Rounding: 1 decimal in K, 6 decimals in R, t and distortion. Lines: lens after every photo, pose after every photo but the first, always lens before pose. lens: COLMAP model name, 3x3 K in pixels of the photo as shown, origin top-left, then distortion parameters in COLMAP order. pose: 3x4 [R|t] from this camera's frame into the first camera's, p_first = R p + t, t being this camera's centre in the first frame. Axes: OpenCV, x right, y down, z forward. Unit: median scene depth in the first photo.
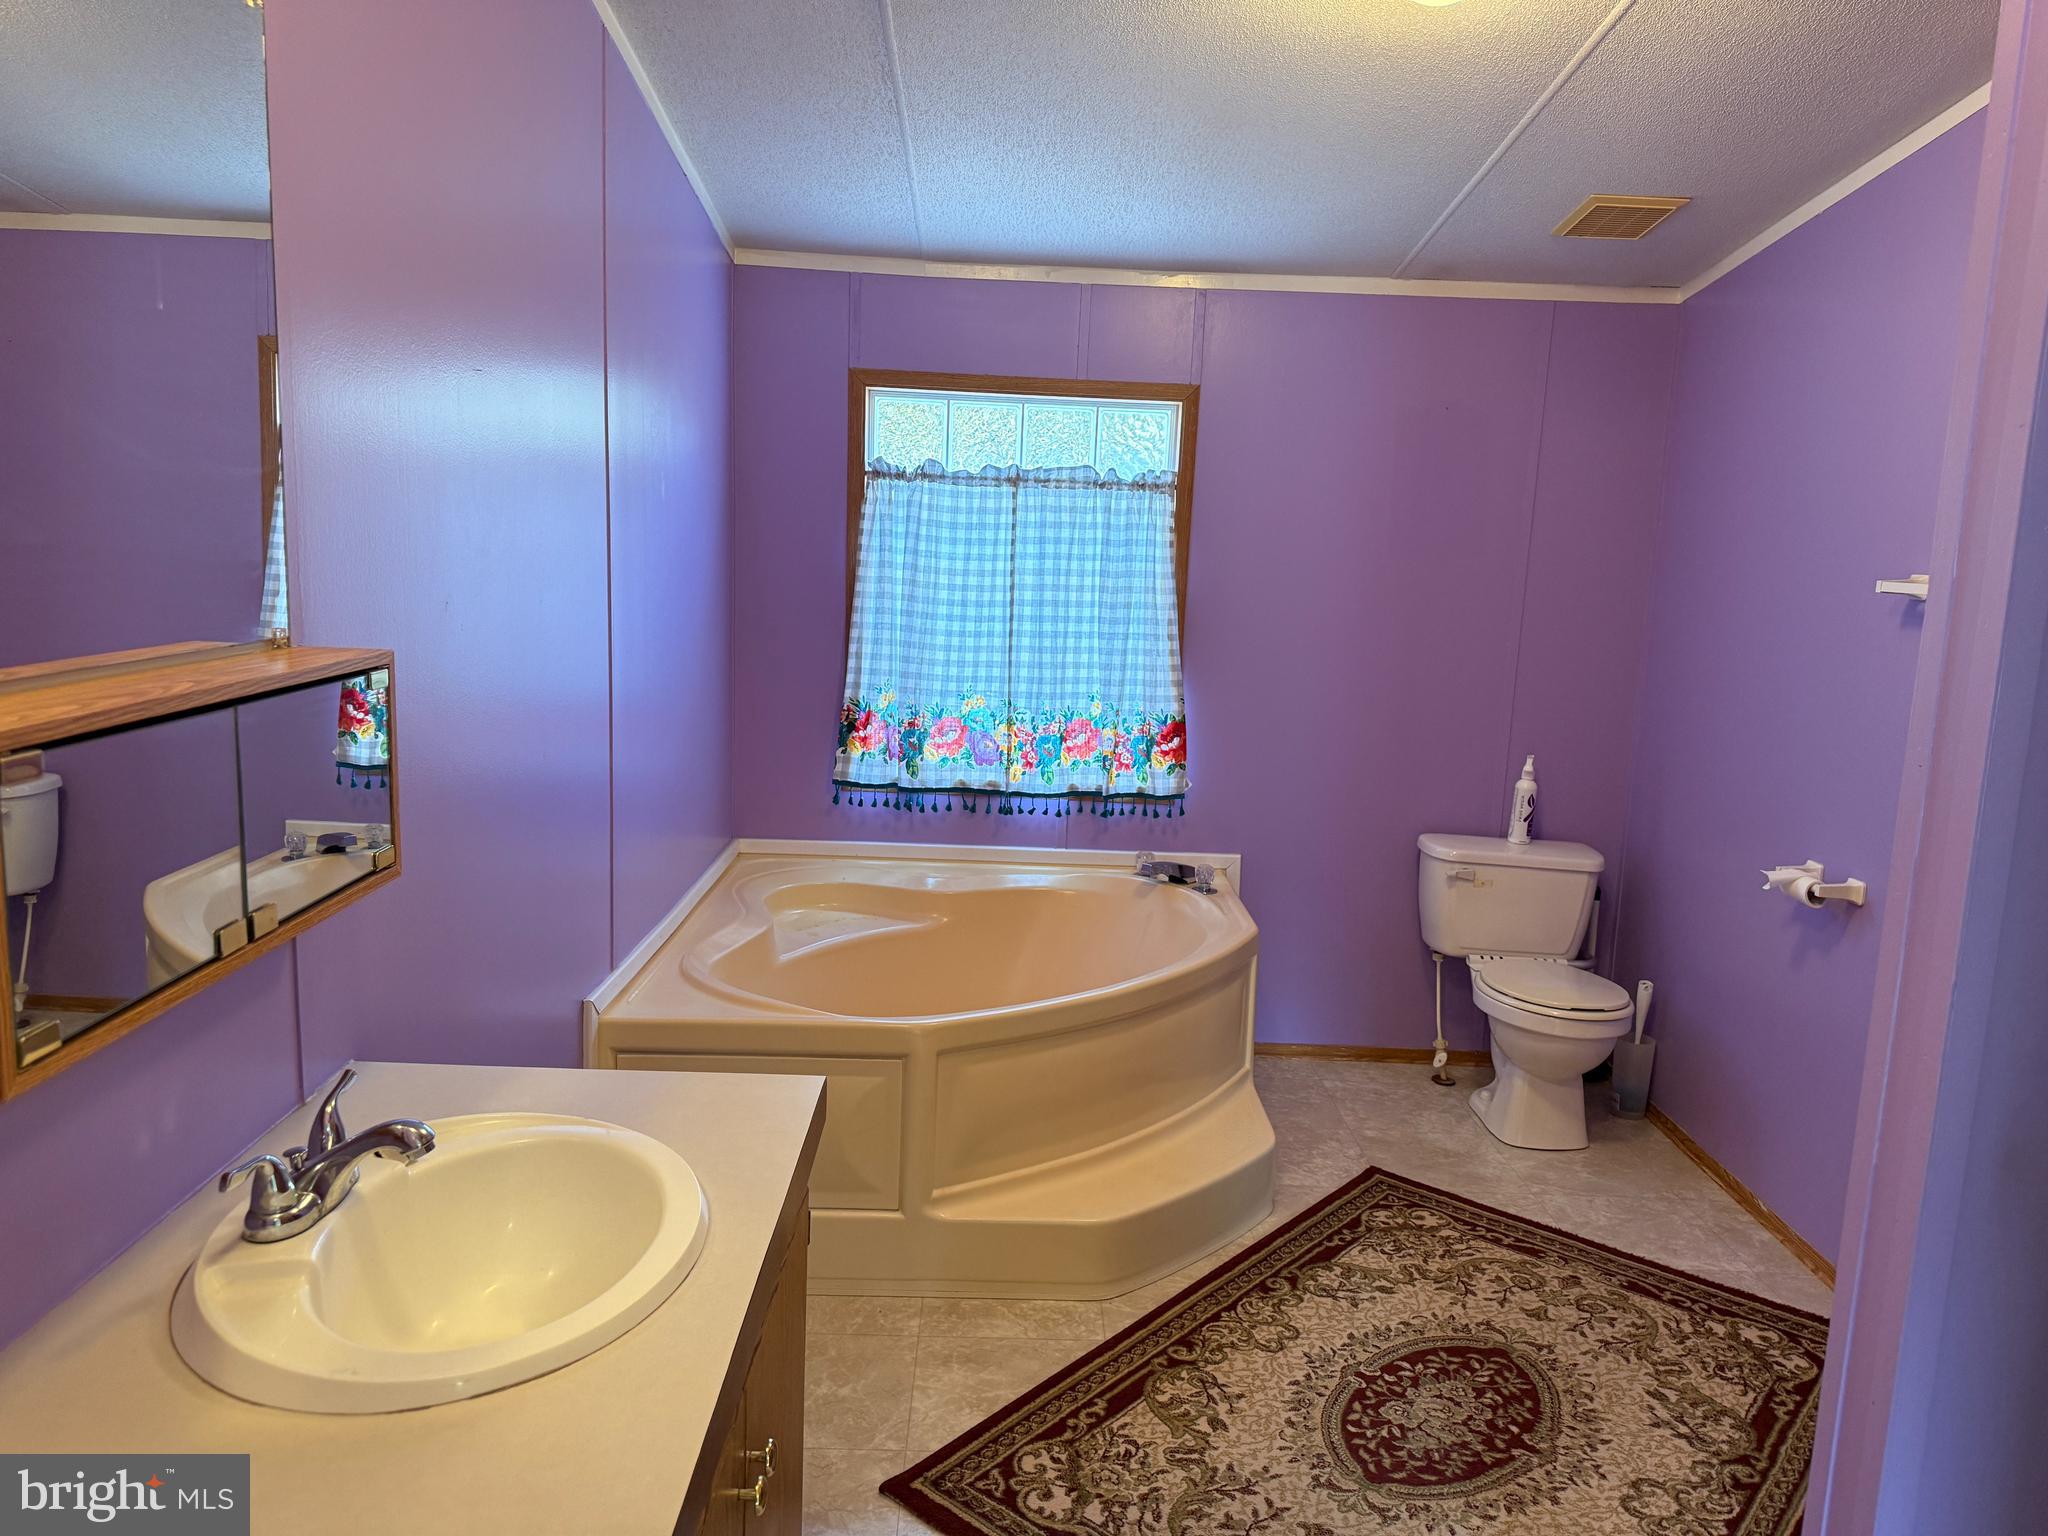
lens RADIAL K [[1454.2, 0, 1024.0], [0, 1454.2, 768.0], [0, 0, 1]] dist [0.093949, -0.128290]
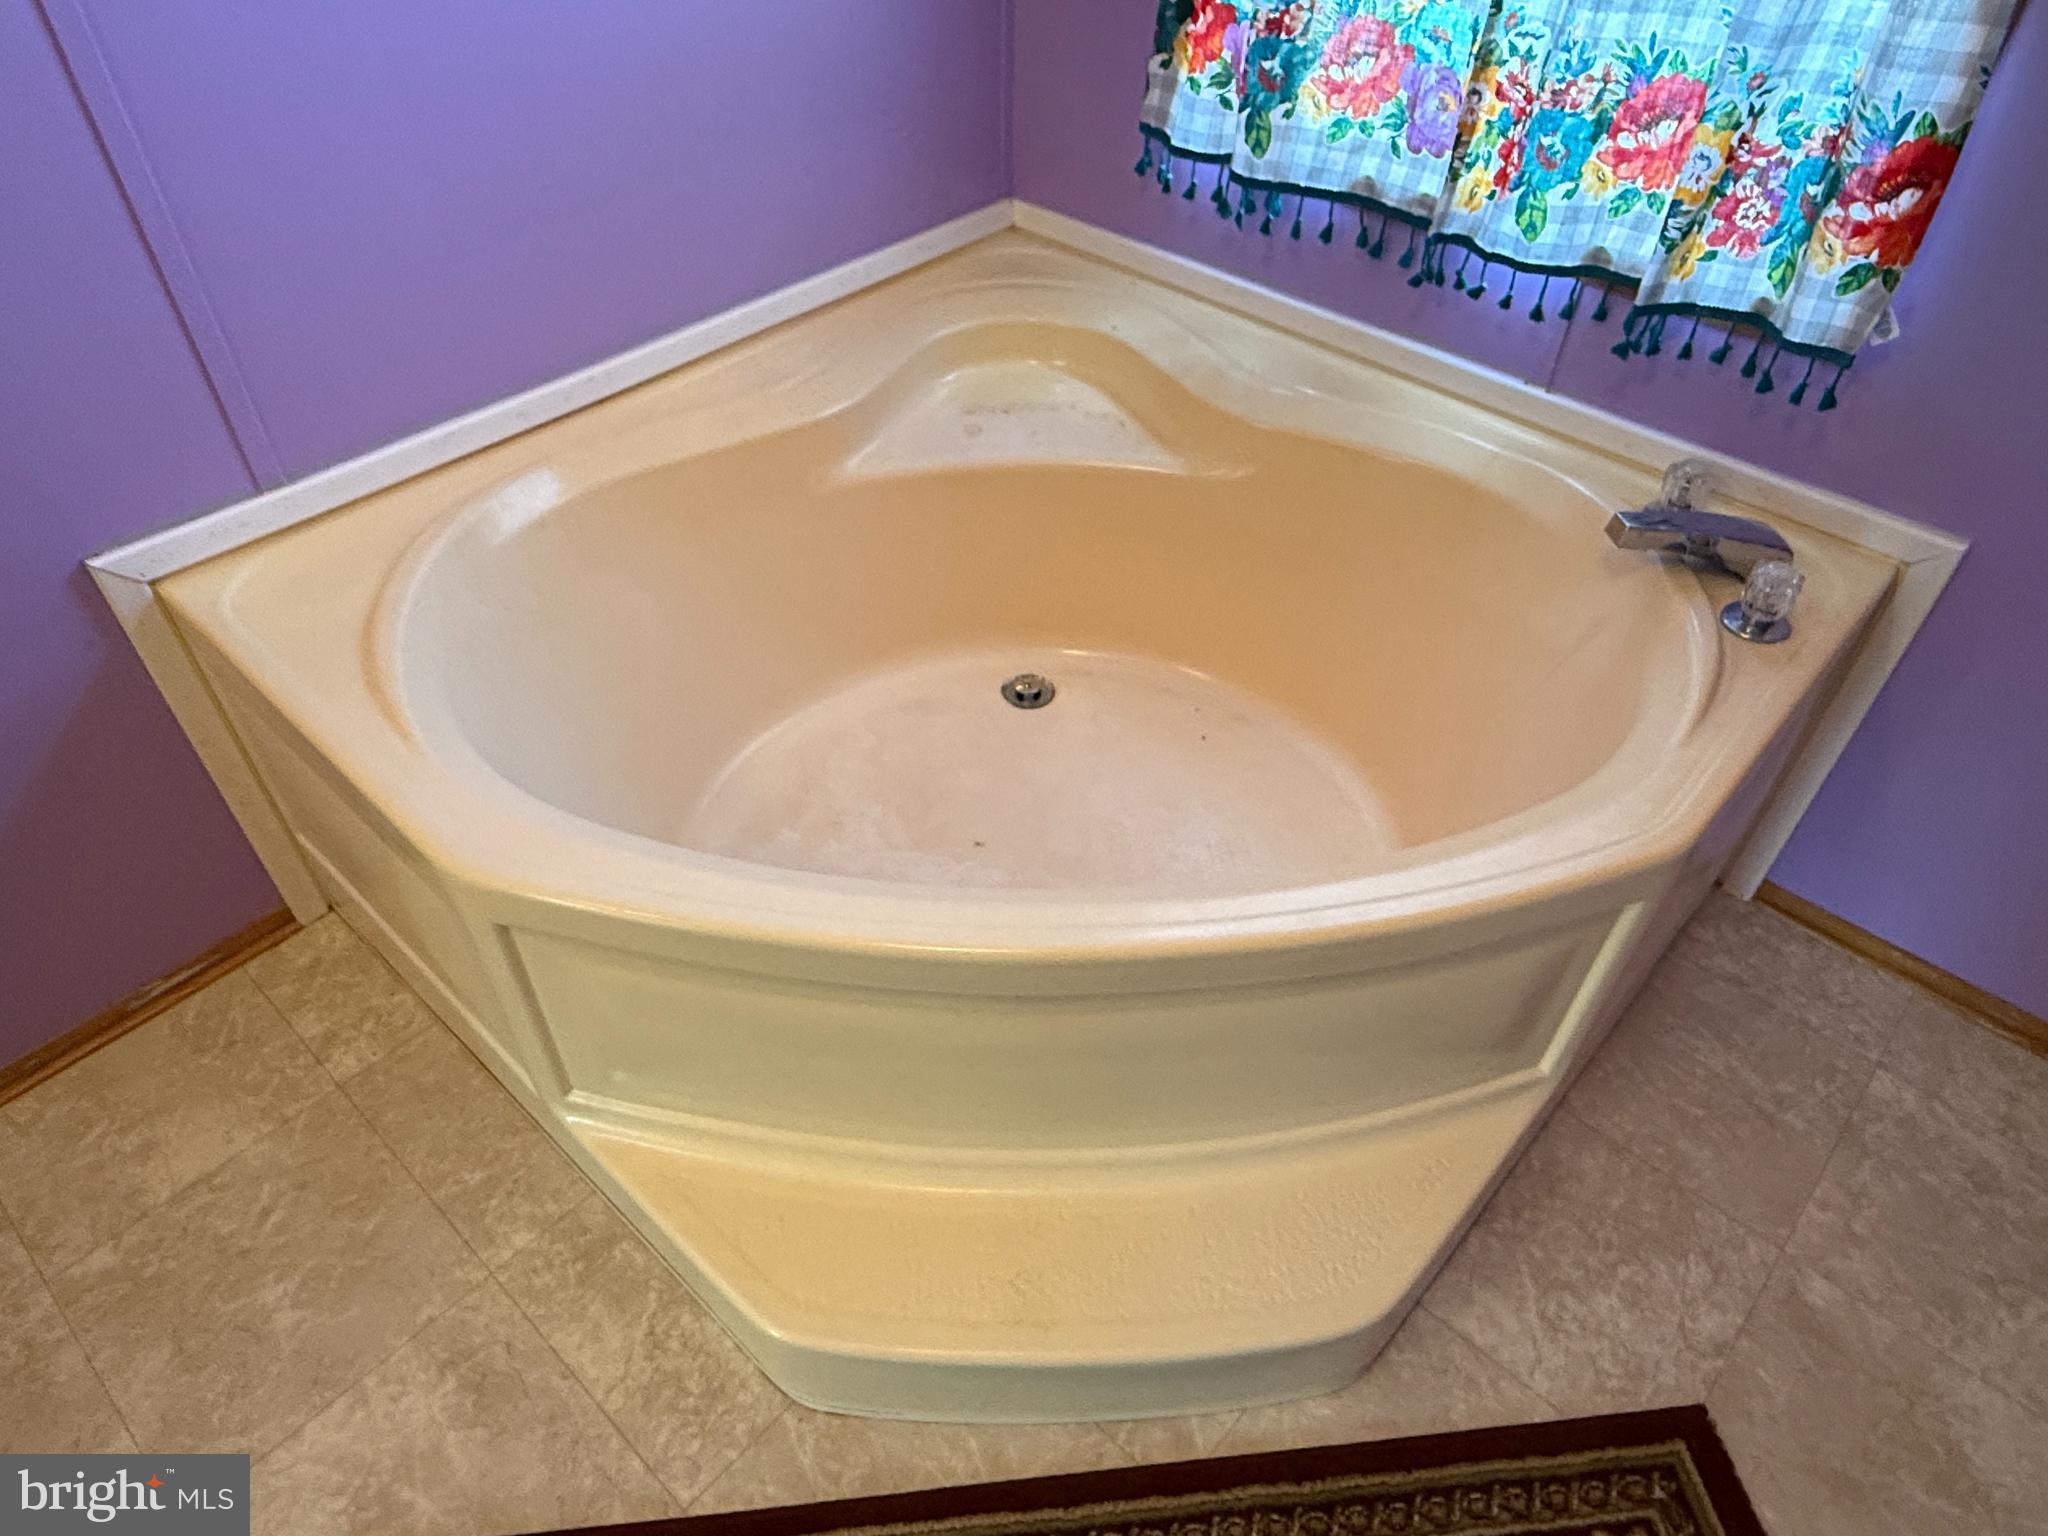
lens RADIAL K [[1277.5, 0, 1024.0], [0, 1277.5, 768.0], [0, 0, 1]] dist [-0.003476, 0.001383]
pose [[0.721498, 0.463551, -0.514354, 0.172798], [-0.090506, 0.799603, 0.593670, -0.072492], [0.686476, -0.381779, 0.618866, 0.609443]]
